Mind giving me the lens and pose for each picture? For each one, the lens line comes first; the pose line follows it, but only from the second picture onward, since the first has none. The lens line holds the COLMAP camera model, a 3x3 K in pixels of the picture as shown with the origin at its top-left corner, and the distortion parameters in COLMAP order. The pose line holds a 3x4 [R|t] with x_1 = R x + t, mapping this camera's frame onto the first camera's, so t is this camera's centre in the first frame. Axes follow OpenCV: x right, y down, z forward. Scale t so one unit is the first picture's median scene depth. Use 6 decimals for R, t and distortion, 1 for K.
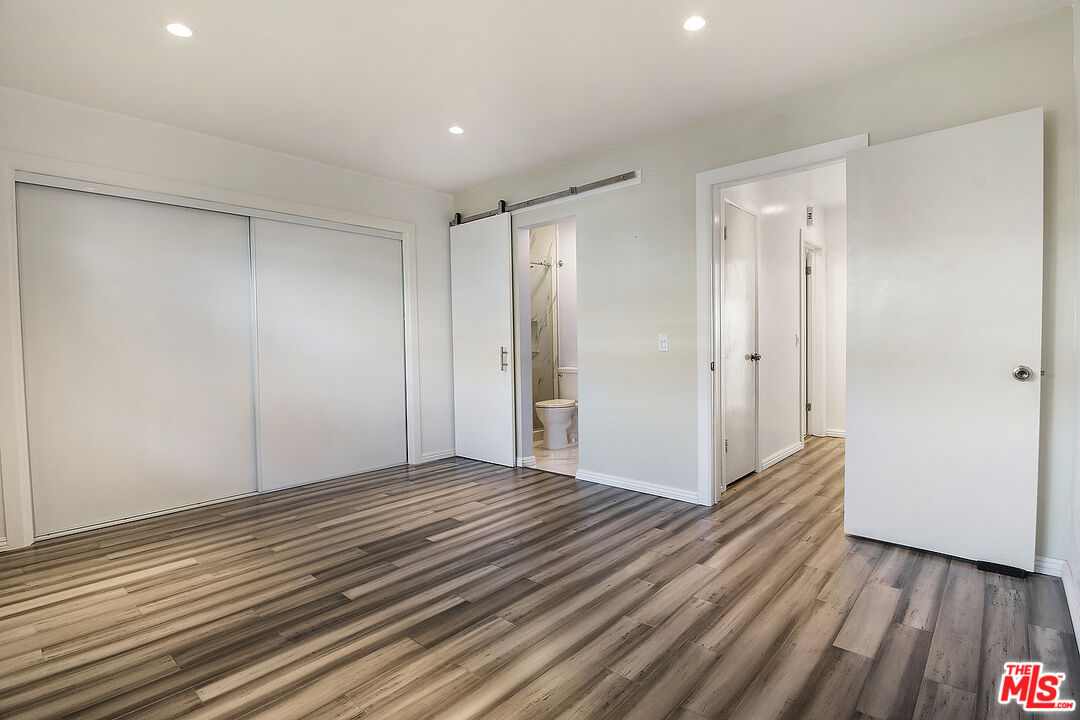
lens RADIAL K [[520.6, 0, 542.3], [0, 520.6, 362.2], [0, 0, 1]] dist [-0.001890, -0.013385]
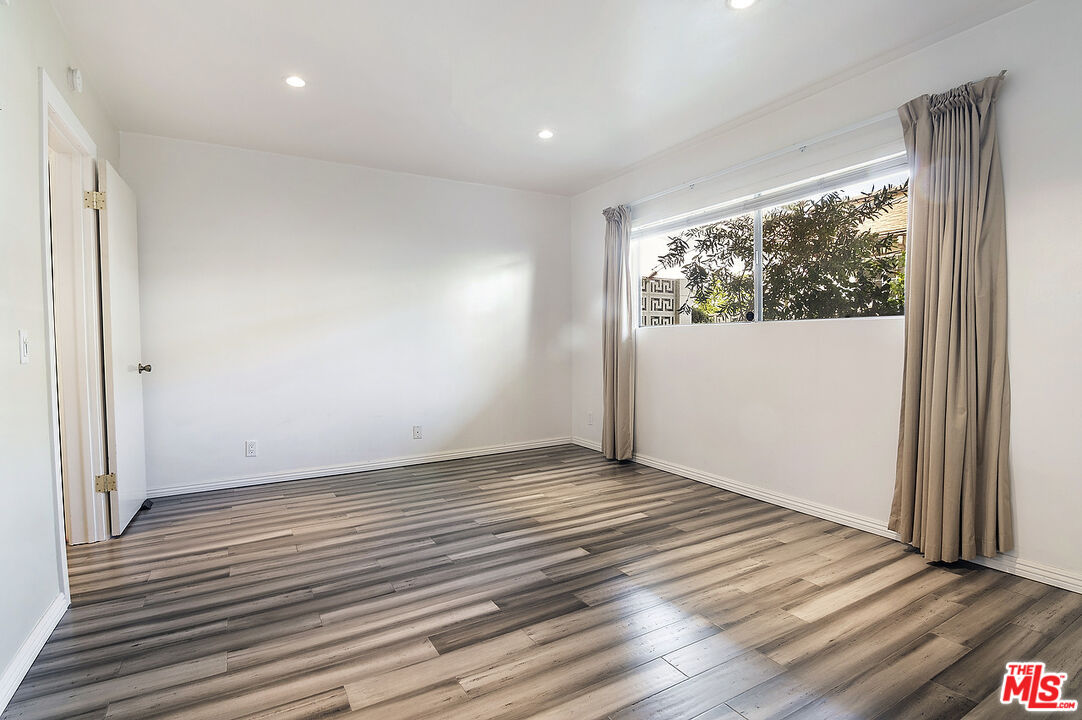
lens RADIAL K [[521.6, 0, 543.3], [0, 521.6, 362.2], [0, 0, 1]] dist [-0.001890, -0.013385]
pose [[-0.952337, 0.011893, 0.304815, -0.525278], [0.035315, 0.996819, 0.071441, -0.050582], [-0.302996, 0.078801, -0.949728, 1.707905]]
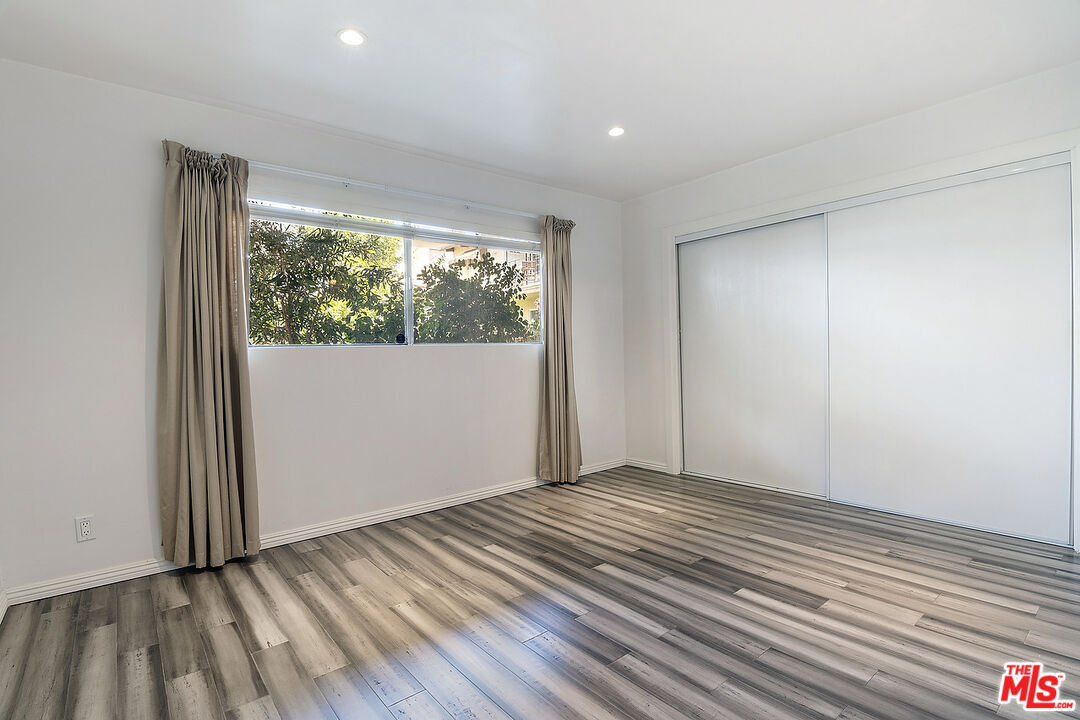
lens RADIAL K [[520.6, 0, 542.3], [0, 520.6, 362.2], [0, 0, 1]] dist [-0.001890, -0.013385]
pose [[-0.150621, 0.038117, -0.987856, 0.645612], [-0.008682, 0.999167, 0.039877, -0.048858], [0.988553, 0.014583, -0.150165, 0.841562]]
